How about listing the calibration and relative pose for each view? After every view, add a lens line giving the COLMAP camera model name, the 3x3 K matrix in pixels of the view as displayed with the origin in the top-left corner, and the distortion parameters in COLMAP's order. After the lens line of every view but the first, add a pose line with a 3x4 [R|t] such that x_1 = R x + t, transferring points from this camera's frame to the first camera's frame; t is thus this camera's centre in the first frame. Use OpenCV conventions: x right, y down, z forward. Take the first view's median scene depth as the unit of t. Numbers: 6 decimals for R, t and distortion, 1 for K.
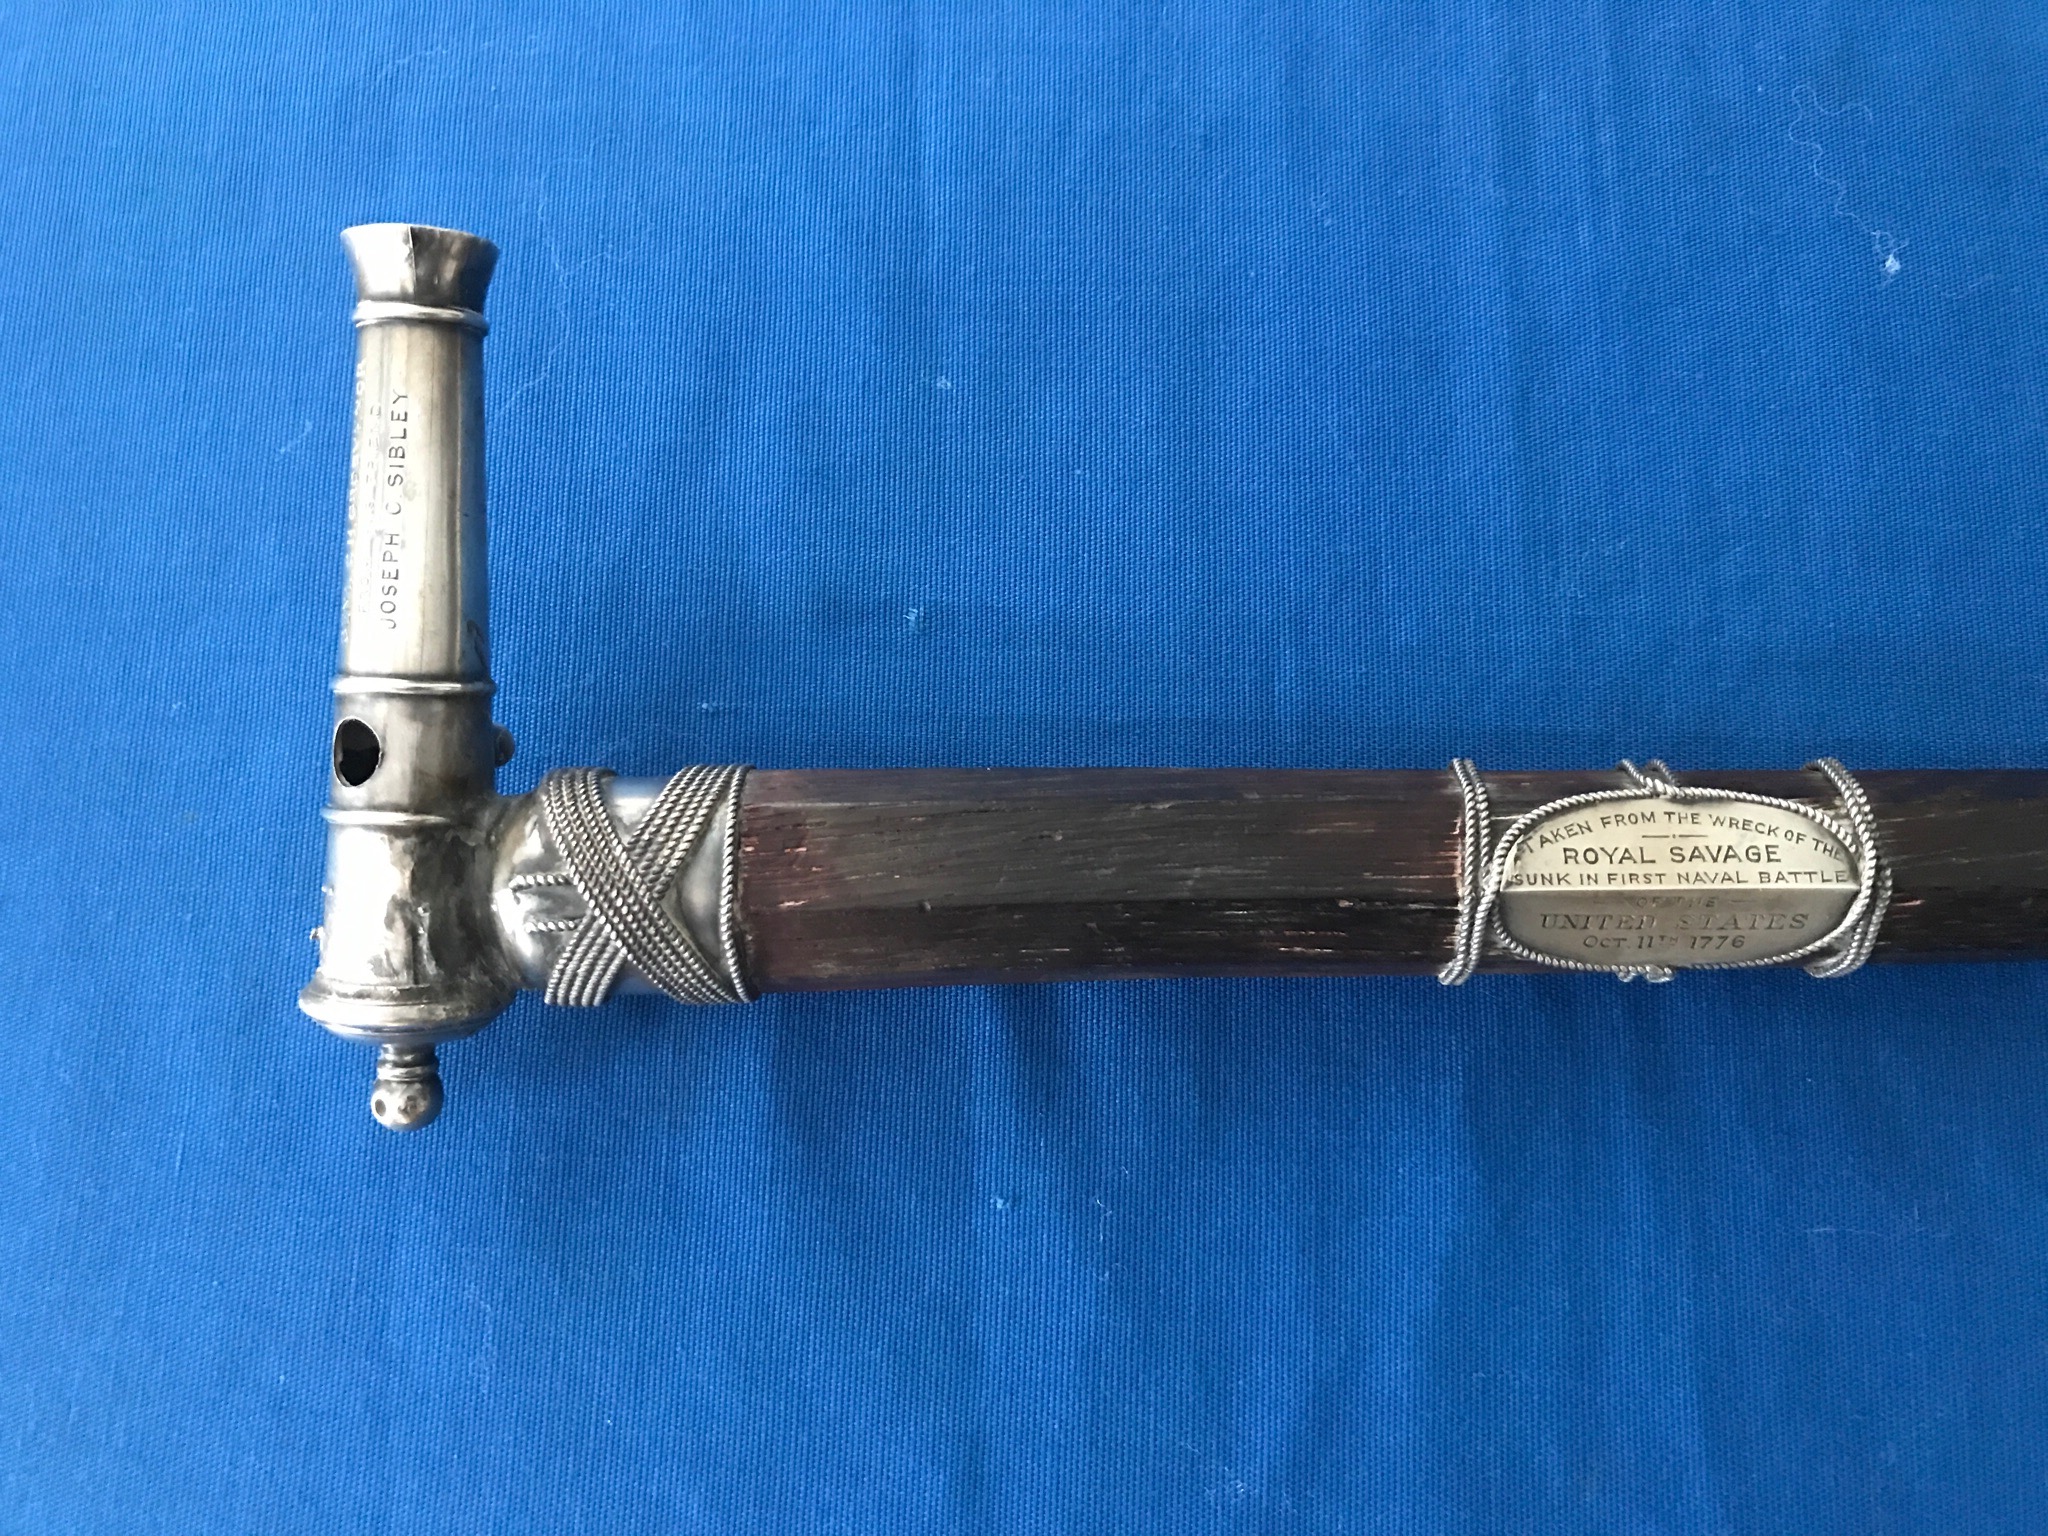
lens RADIAL K [[1980.0, 0, 898.8], [0, 1980.0, 769.2], [0, 0, 1]] dist [0.013640, -0.078559]
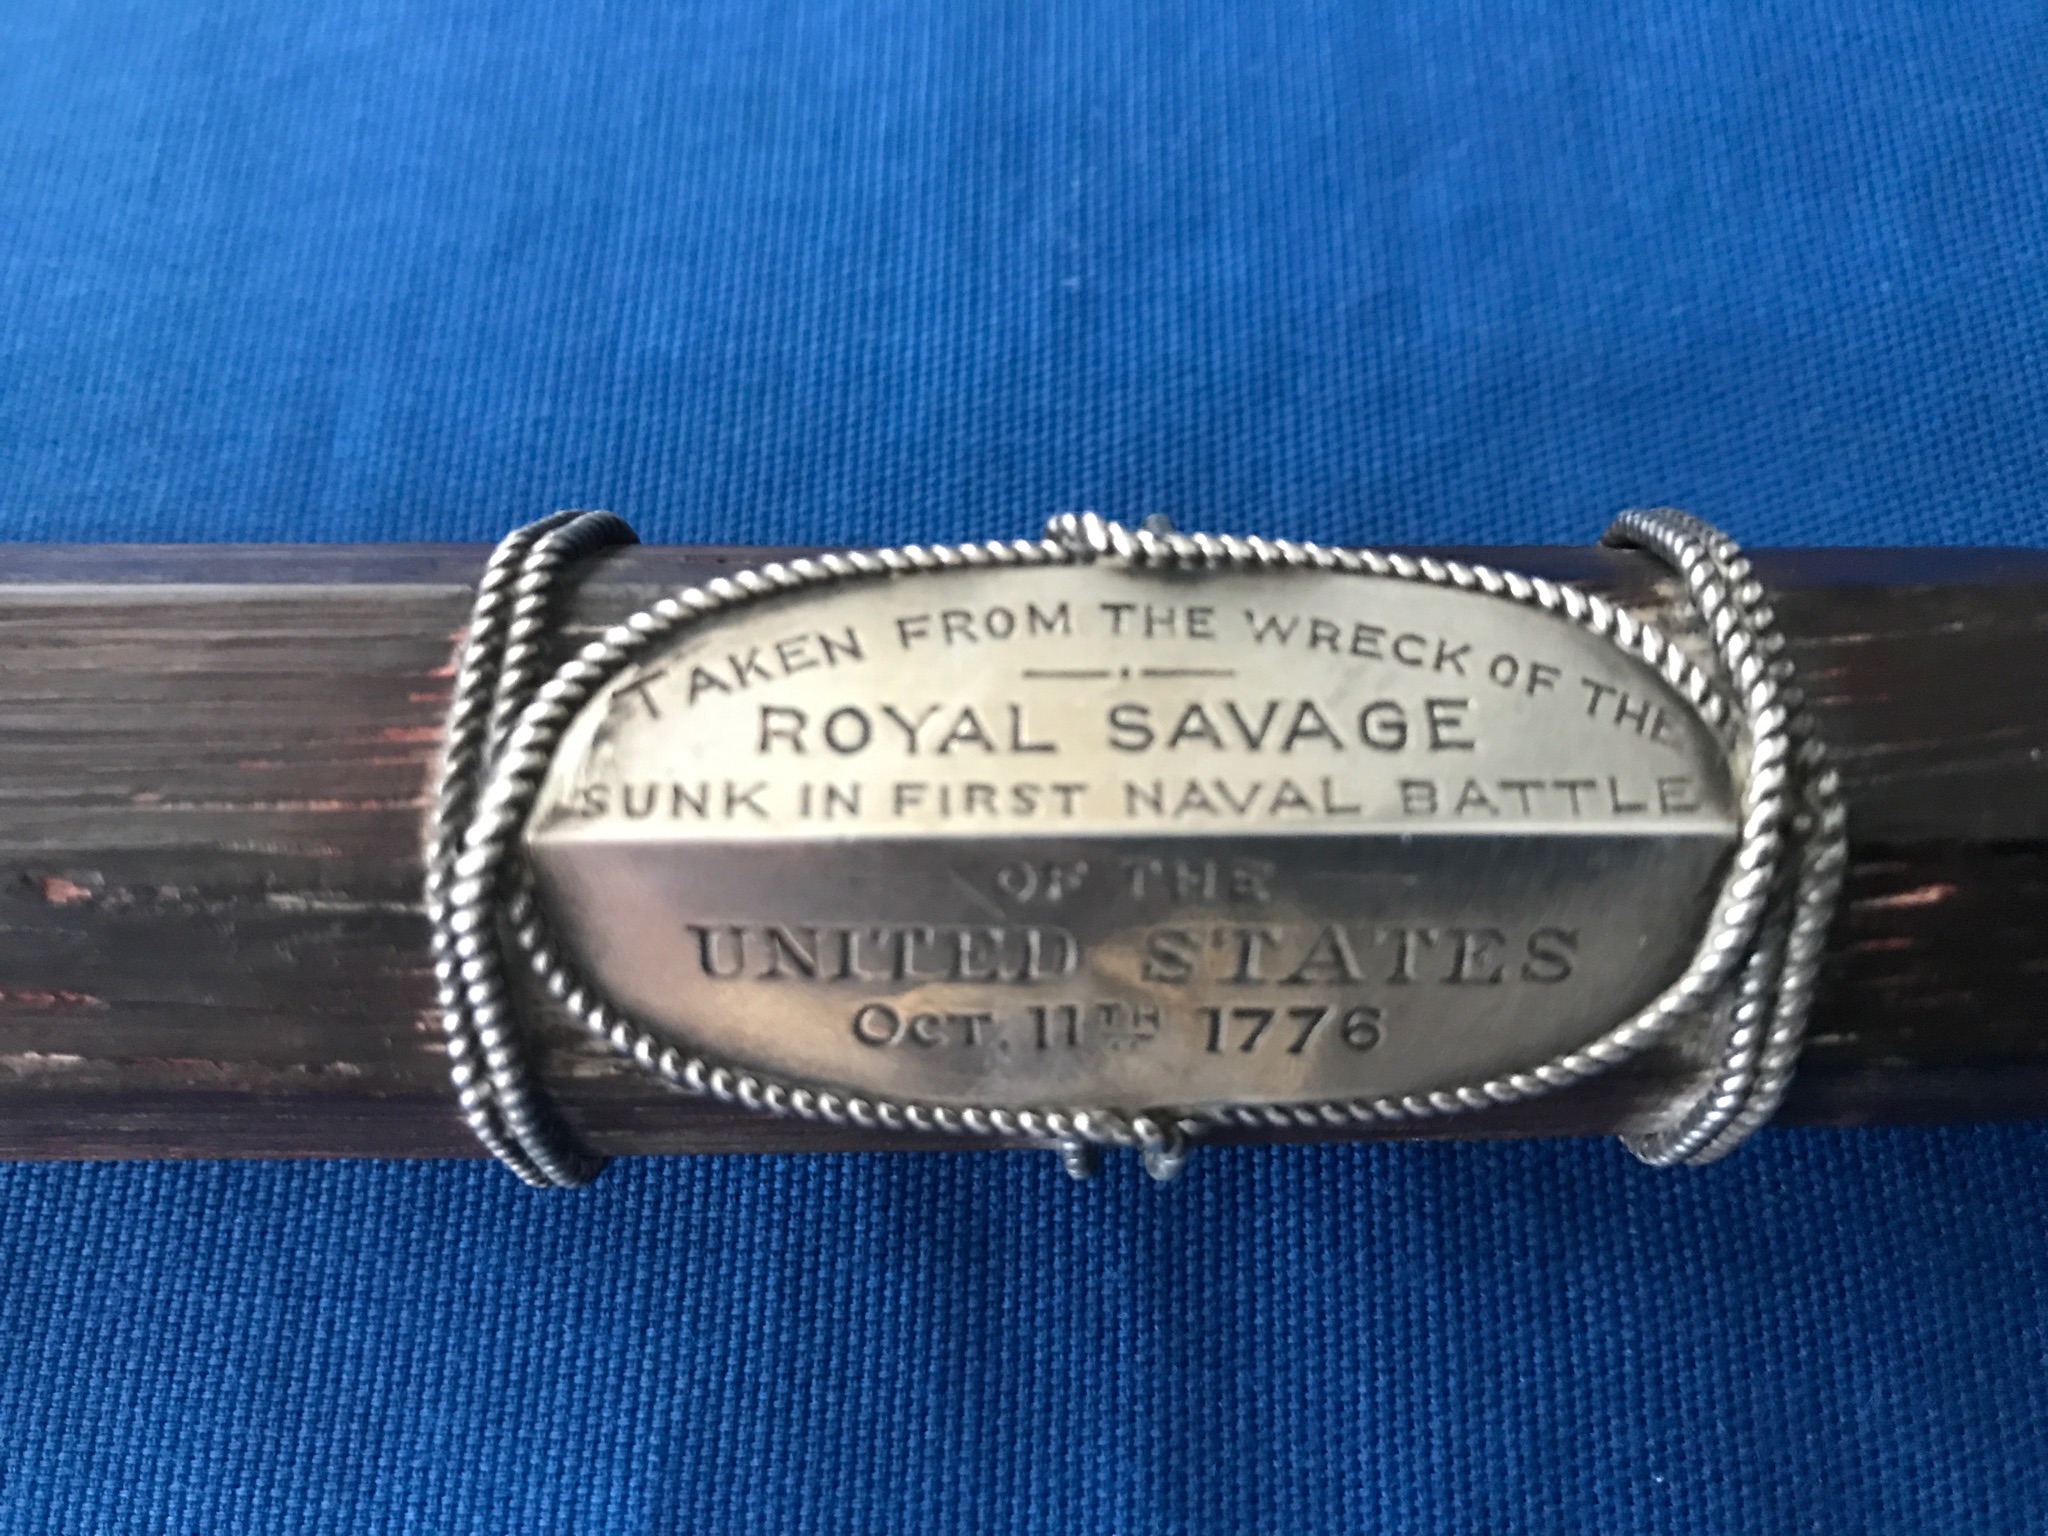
lens RADIAL K [[1843.7, 0, 996.1], [0, 1843.7, 796.4], [0, 0, 1]] dist [0.146641, -0.860635]
pose [[0.999968, 0.006767, -0.004350, 0.371928], [-0.007381, 0.986827, -0.161610, 0.099116], [0.003199, 0.161637, 0.986845, 0.718516]]
